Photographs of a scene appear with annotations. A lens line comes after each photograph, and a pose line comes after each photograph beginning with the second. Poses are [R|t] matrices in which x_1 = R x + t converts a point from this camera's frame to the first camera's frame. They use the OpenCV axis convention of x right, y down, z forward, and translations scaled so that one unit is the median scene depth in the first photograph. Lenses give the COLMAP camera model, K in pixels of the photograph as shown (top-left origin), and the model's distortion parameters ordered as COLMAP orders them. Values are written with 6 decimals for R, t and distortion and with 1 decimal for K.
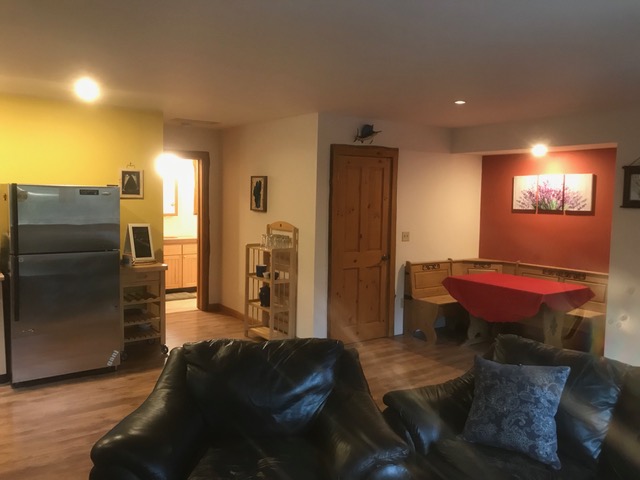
lens RADIAL K [[522.5, 0, 320.0], [0, 522.5, 240.0], [0, 0, 1]] dist [0.008236, 0.005113]
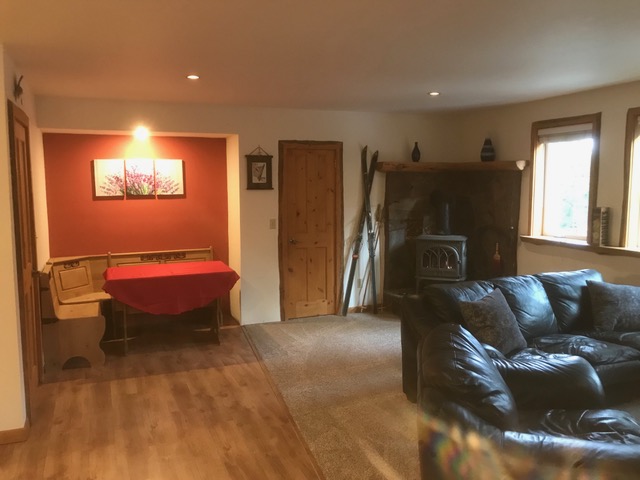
lens RADIAL K [[528.8, 0, 320.0], [0, 528.8, 240.0], [0, 0, 1]] dist [0.041165, 0.000824]
pose [[0.227350, -0.129805, 0.965123, -0.472643], [0.092266, 0.989489, 0.111347, -0.055199], [-0.969432, 0.063733, 0.236937, 0.450744]]
